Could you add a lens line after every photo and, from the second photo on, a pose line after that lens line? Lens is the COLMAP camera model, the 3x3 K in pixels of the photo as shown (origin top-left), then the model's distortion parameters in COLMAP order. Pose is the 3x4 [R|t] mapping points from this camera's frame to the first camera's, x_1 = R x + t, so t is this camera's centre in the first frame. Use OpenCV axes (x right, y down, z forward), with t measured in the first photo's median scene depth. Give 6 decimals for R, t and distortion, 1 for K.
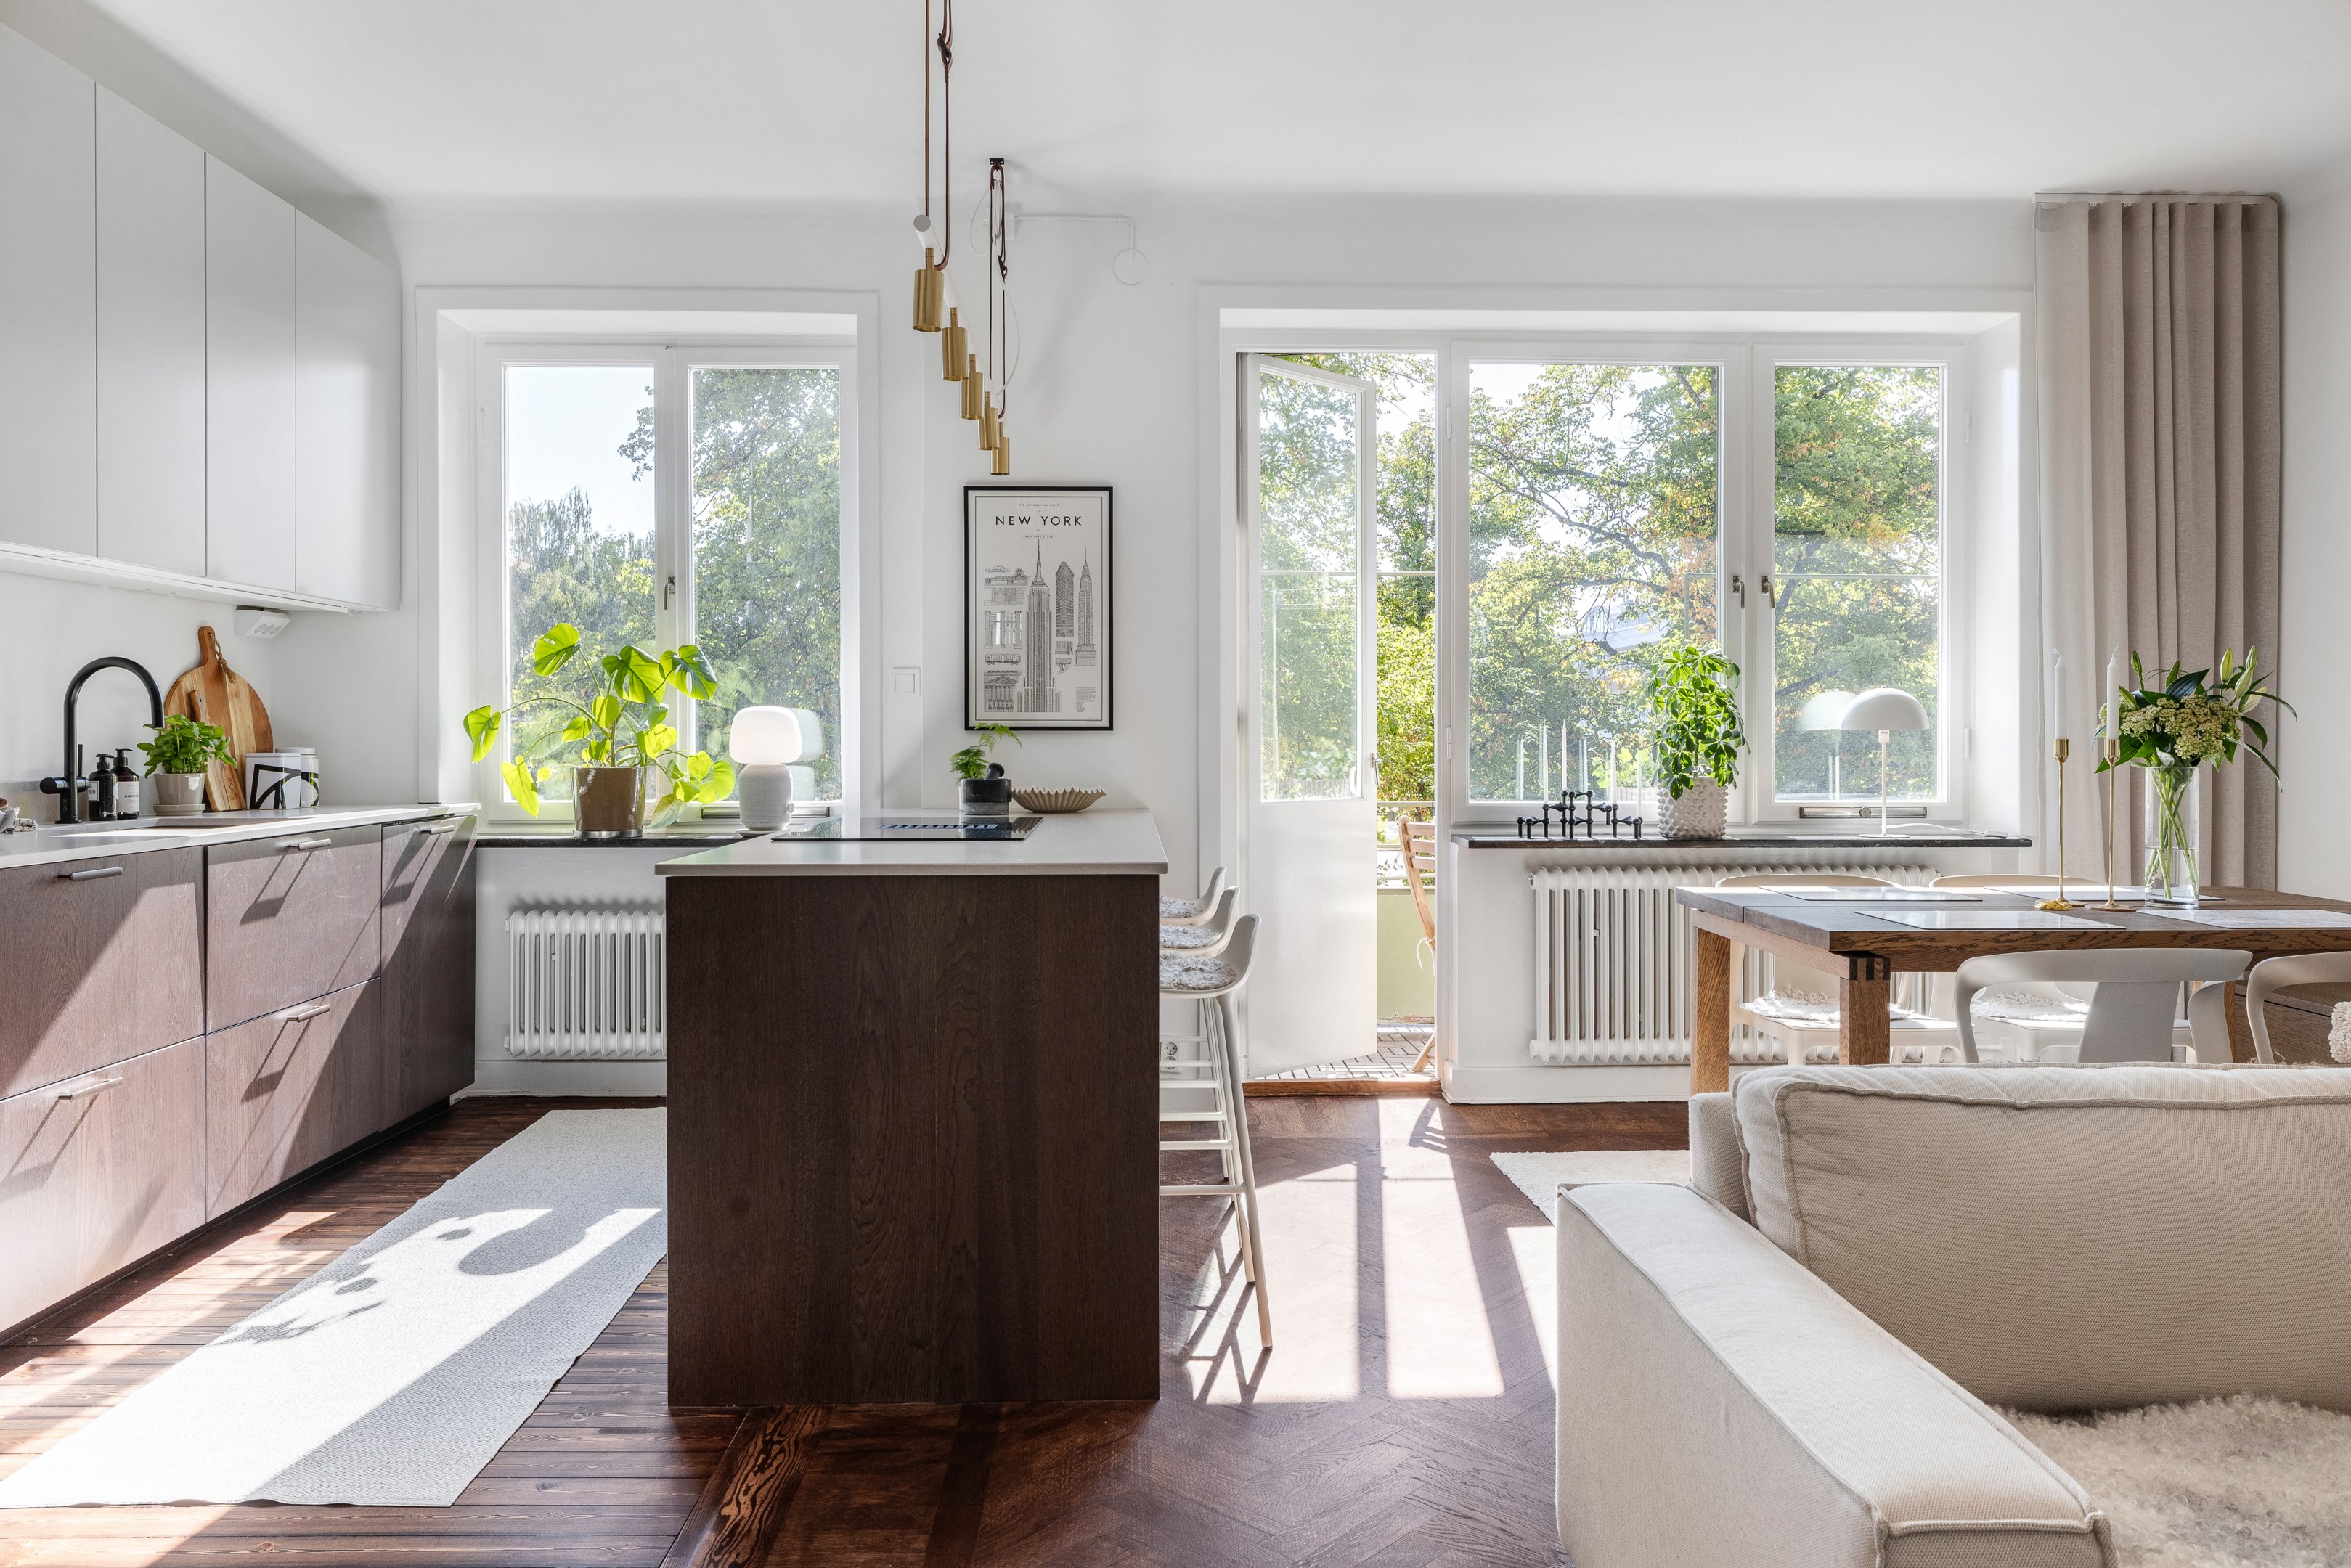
lens RADIAL K [[1618.4, 0, 1179.5], [0, 1618.4, 753.1], [0, 0, 1]] dist [-0.002847, 0.002811]
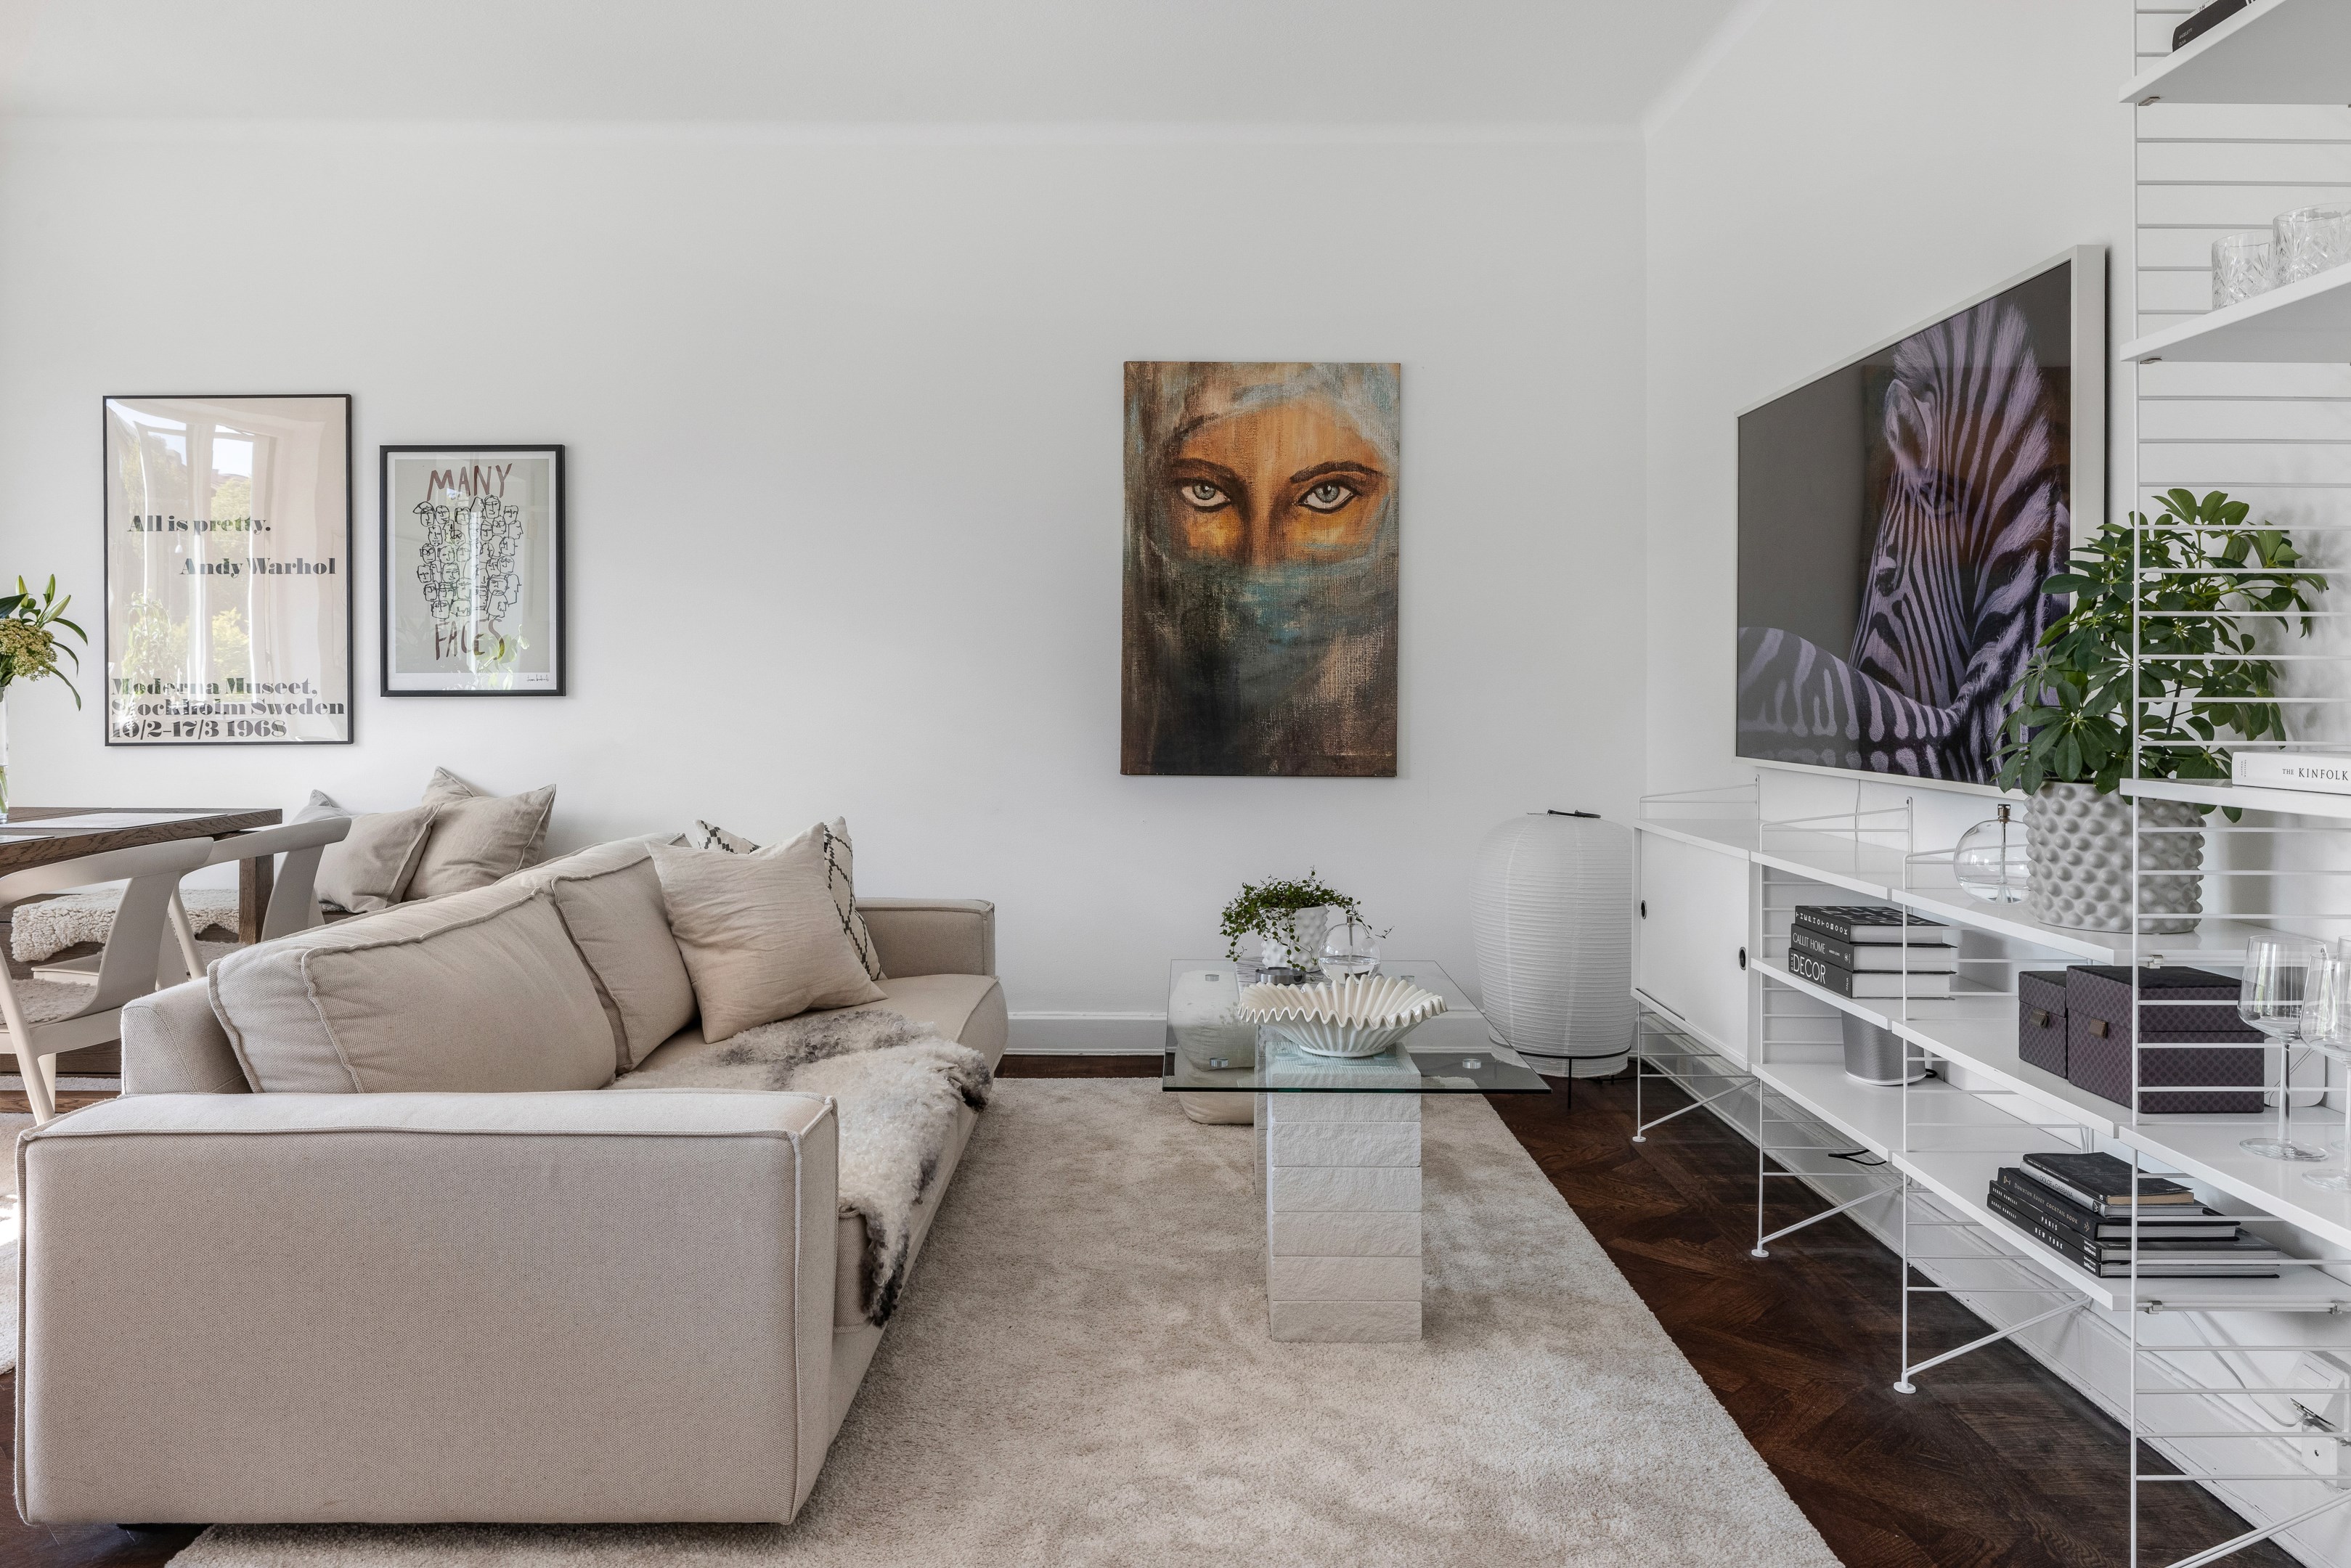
lens RADIAL K [[1634.0, 0, 1195.3], [0, 1634.0, 687.0], [0, 0, 1]] dist [-0.002043, 0.000330]
pose [[0.022812, 0.004230, 0.999731, -0.302204], [0.005704, 0.999974, -0.004361, 0.013285], [-0.999724, 0.005802, 0.022787, 0.154005]]
